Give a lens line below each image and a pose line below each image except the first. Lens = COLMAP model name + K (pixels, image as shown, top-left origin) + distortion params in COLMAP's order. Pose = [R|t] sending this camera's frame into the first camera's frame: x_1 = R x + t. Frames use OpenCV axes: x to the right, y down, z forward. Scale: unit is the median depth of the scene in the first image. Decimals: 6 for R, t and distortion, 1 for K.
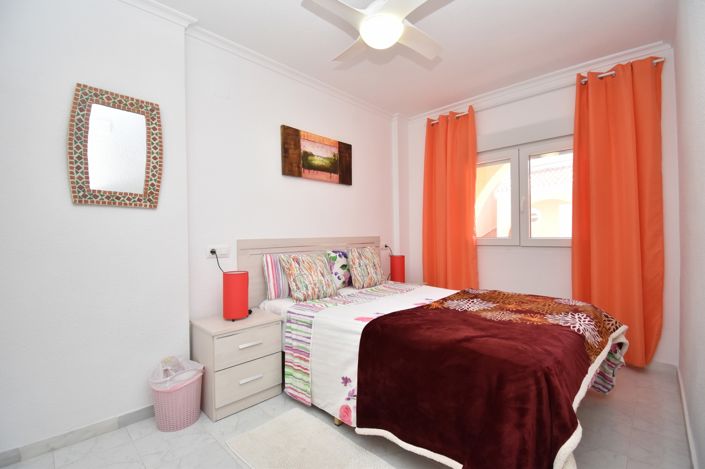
lens RADIAL K [[306.4, 0, 352.6], [0, 306.4, 236.0], [0, 0, 1]] dist [0.017724, -0.024489]
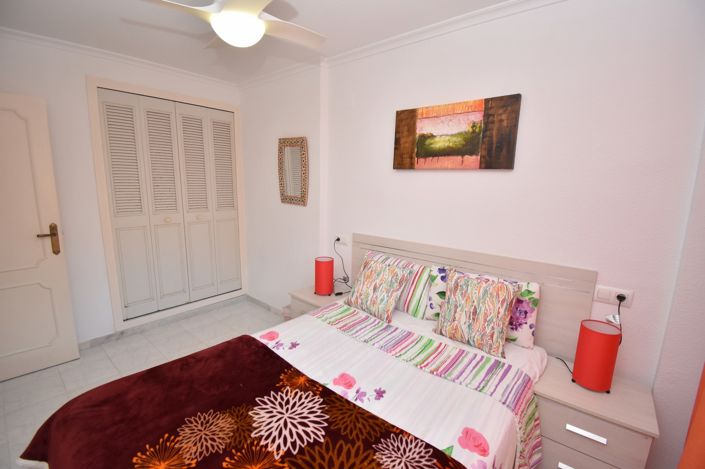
lens RADIAL K [[306.4, 0, 352.6], [0, 306.4, 236.0], [0, 0, 1]] dist [0.017724, -0.024489]
pose [[0.074002, 0.195415, -0.977925, 0.649715], [-0.023971, 0.980679, 0.194152, -0.171718], [0.996970, 0.009074, 0.077257, 0.772808]]
